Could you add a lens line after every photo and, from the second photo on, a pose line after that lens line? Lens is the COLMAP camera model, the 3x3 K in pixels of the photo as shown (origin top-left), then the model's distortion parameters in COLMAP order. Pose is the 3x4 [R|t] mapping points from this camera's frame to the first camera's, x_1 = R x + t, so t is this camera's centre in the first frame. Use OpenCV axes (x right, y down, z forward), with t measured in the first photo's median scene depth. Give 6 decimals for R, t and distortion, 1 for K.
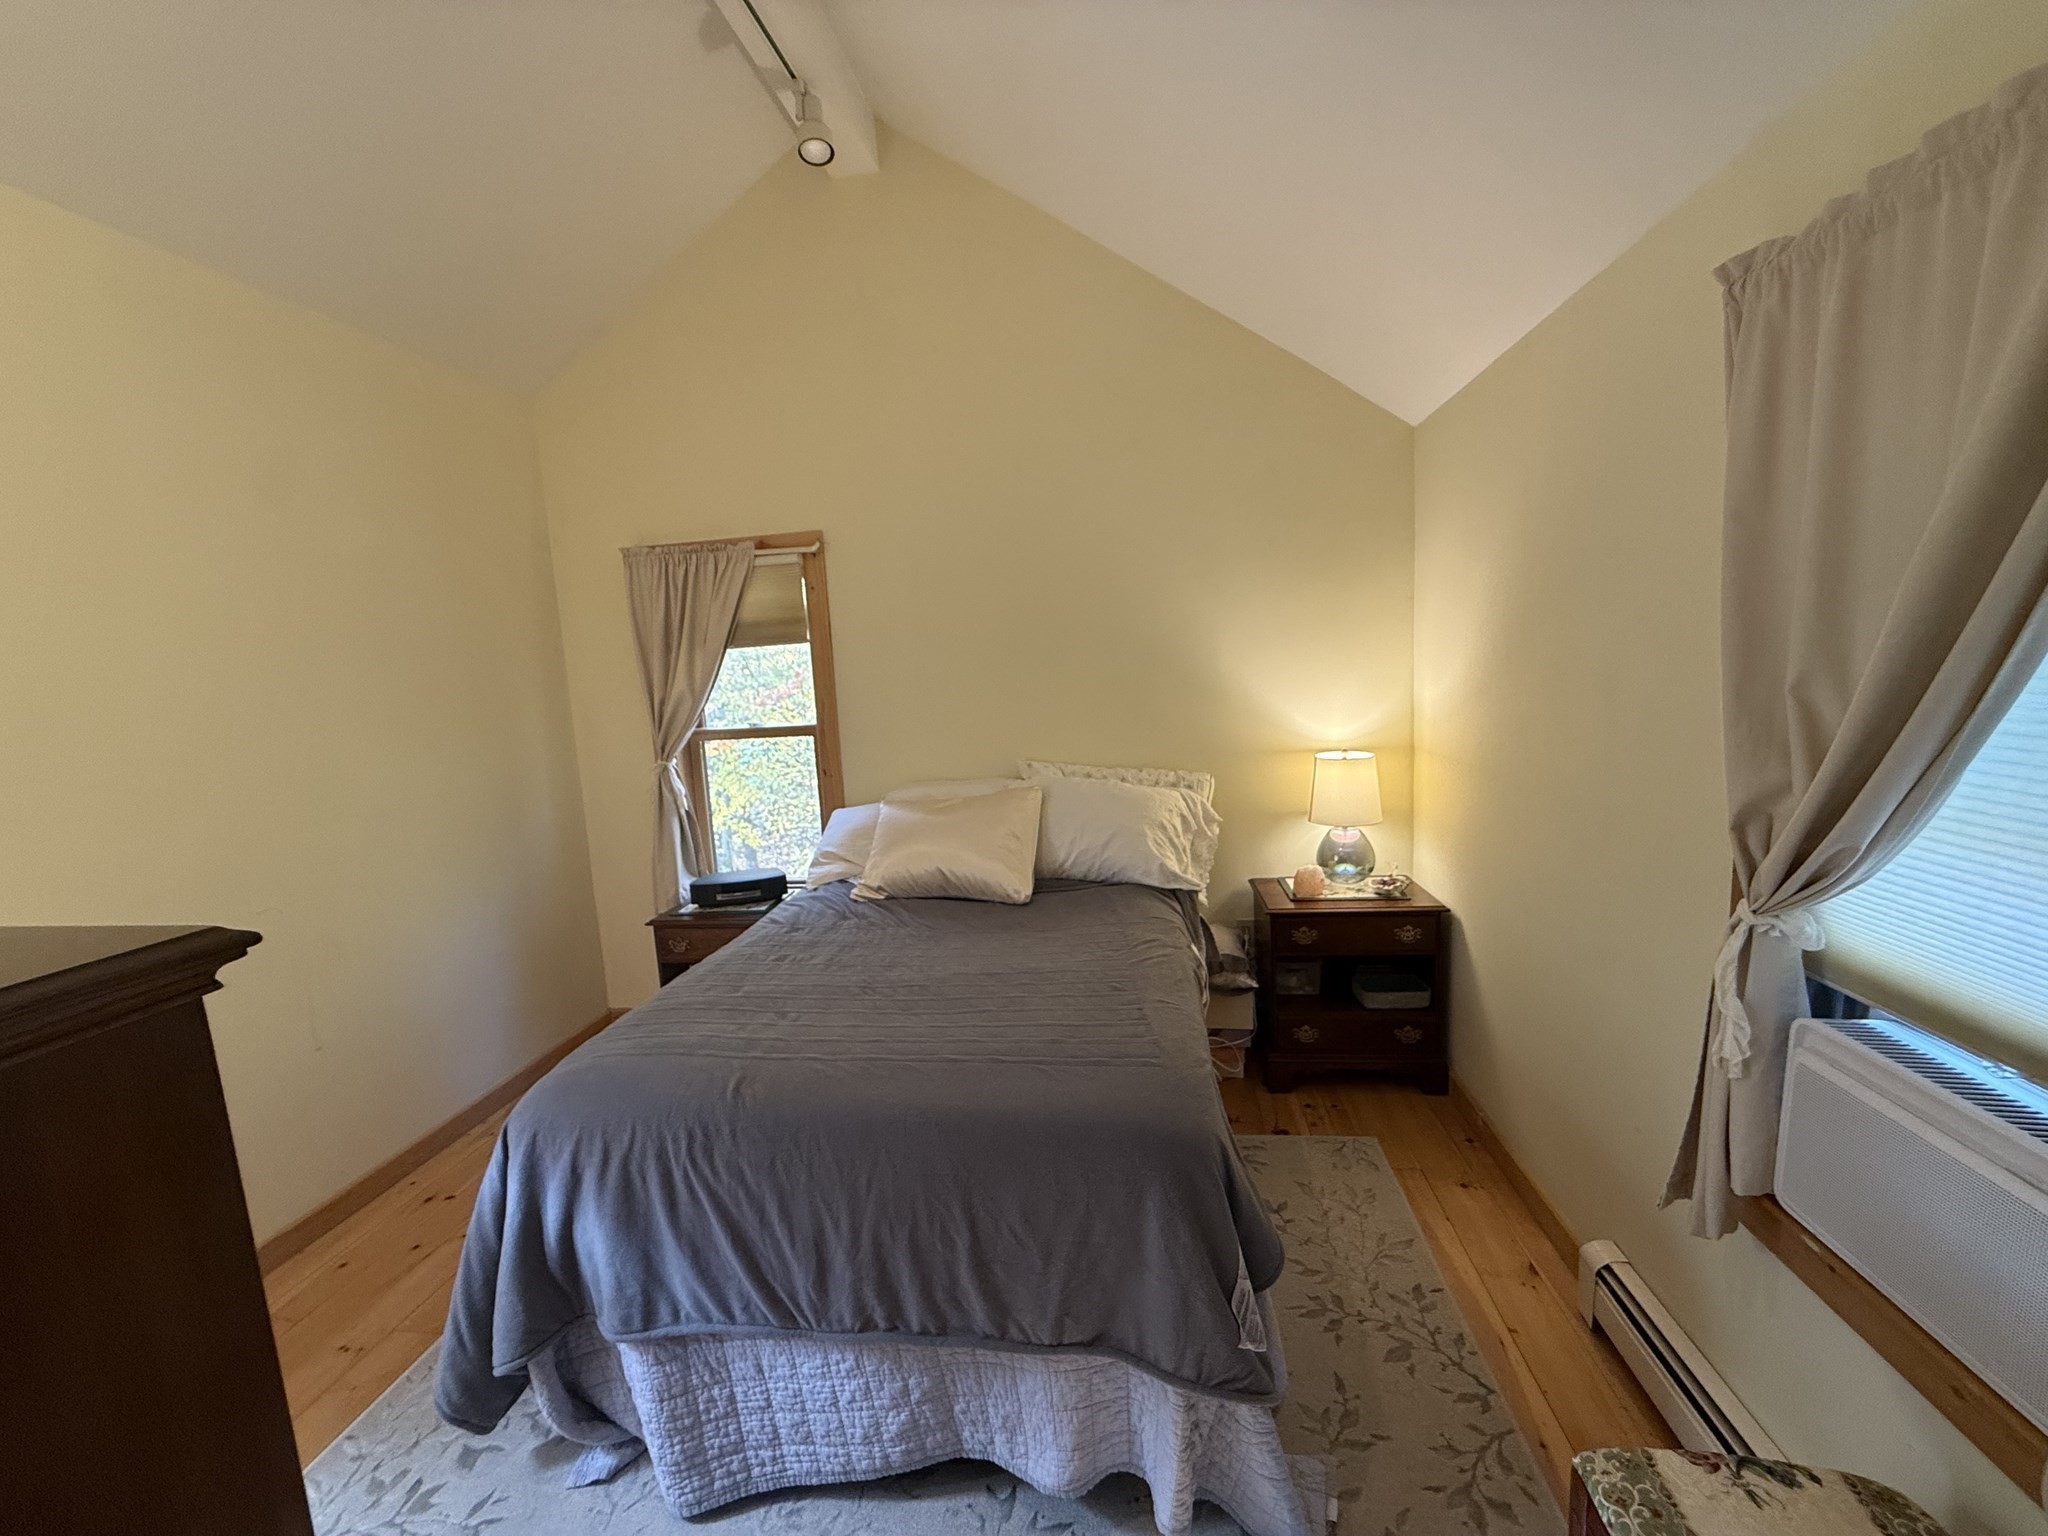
lens RADIAL K [[816.7, 0, 1031.3], [0, 816.7, 760.6], [0, 0, 1]] dist [-0.004853, 0.000089]
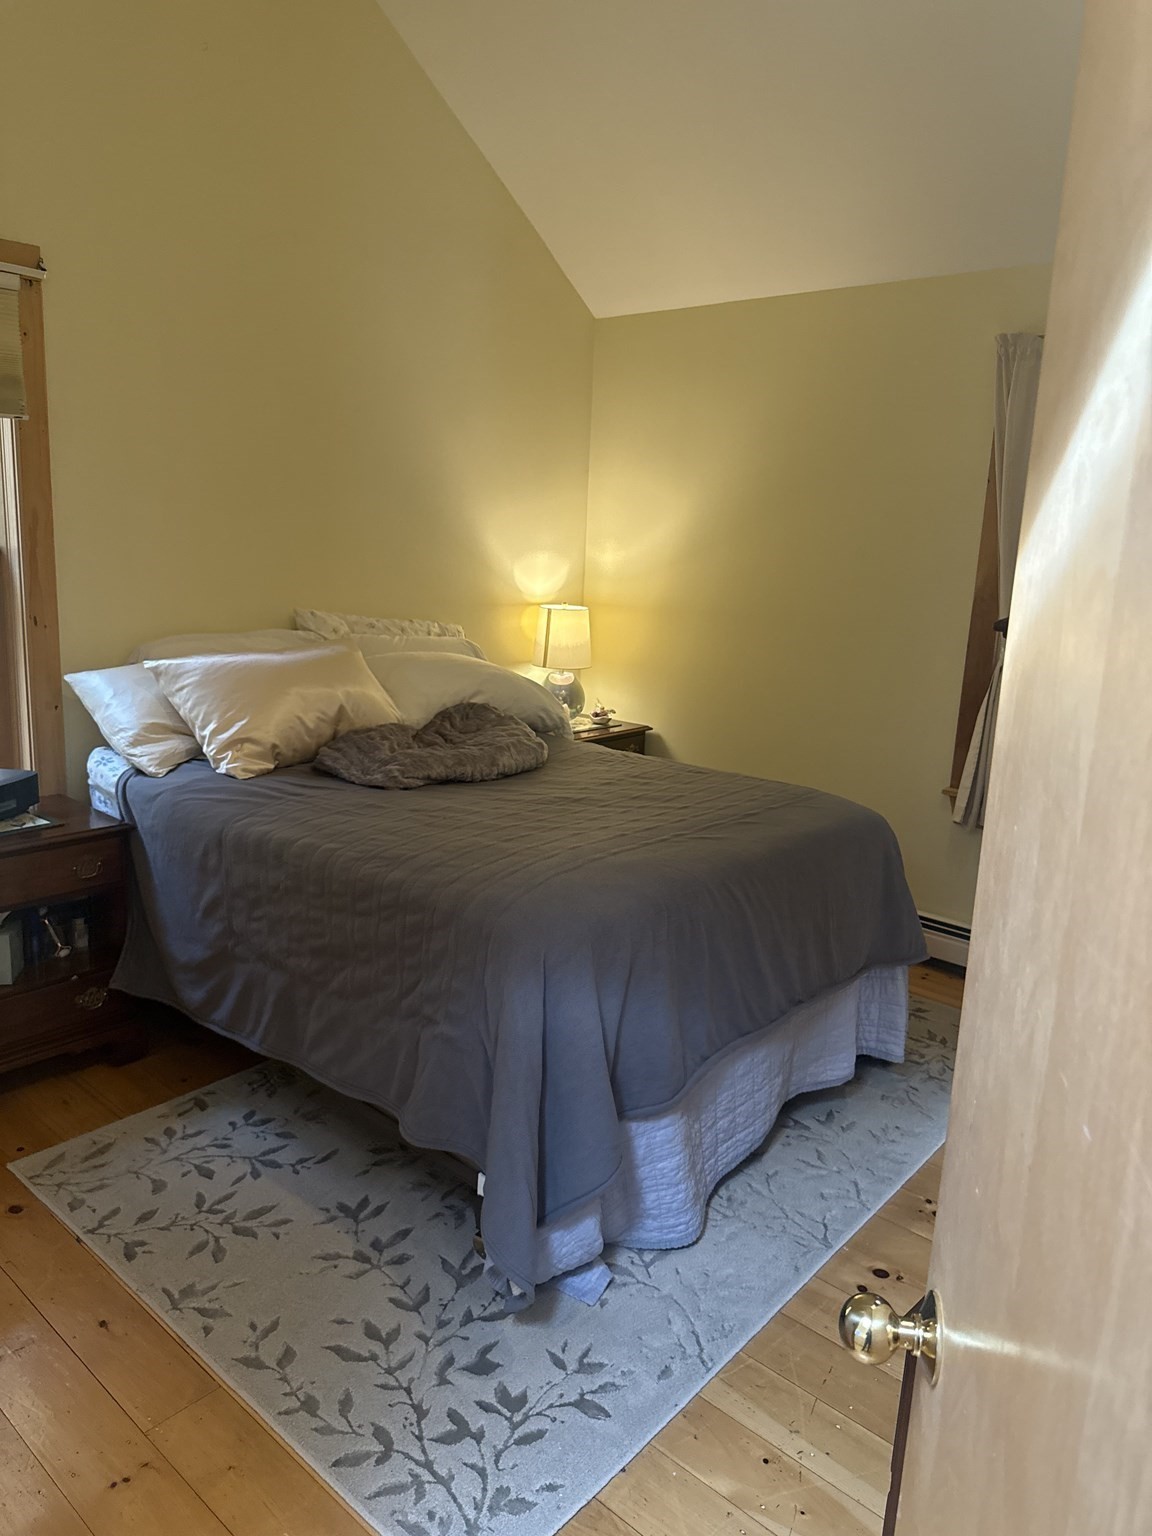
lens RADIAL K [[1081.9, 0, 578.5], [0, 1081.9, 767.3], [0, 0, 1]] dist [0.034369, 0.001261]
pose [[0.552140, -0.102634, 0.827410, -0.860161], [0.025759, 0.994020, 0.106112, 0.055878], [-0.833353, -0.037275, 0.551482, 0.149381]]
